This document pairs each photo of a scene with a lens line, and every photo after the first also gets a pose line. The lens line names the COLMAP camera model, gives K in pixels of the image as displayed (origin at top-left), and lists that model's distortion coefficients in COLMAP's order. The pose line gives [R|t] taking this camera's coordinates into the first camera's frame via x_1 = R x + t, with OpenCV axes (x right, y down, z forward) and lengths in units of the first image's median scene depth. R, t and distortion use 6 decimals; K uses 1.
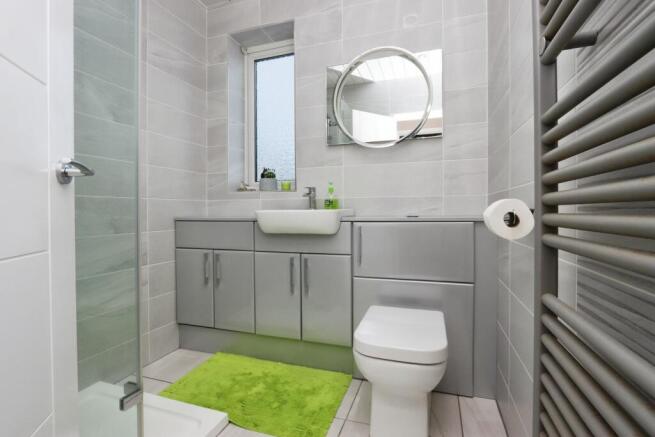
lens RADIAL K [[302.6, 0, 327.5], [0, 302.6, 218.5], [0, 0, 1]] dist [-0.024060, 0.000179]
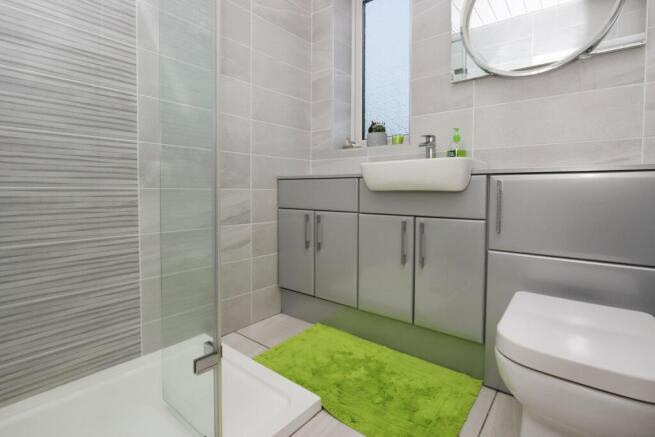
lens RADIAL K [[307.1, 0, 324.9], [0, 307.1, 204.8], [0, 0, 1]] dist [-0.026193, 0.000242]
pose [[0.934140, 0.021783, -0.356240, -0.023597], [-0.013581, 0.999582, 0.025510, 0.068104], [0.356647, -0.018992, 0.934046, 0.162384]]
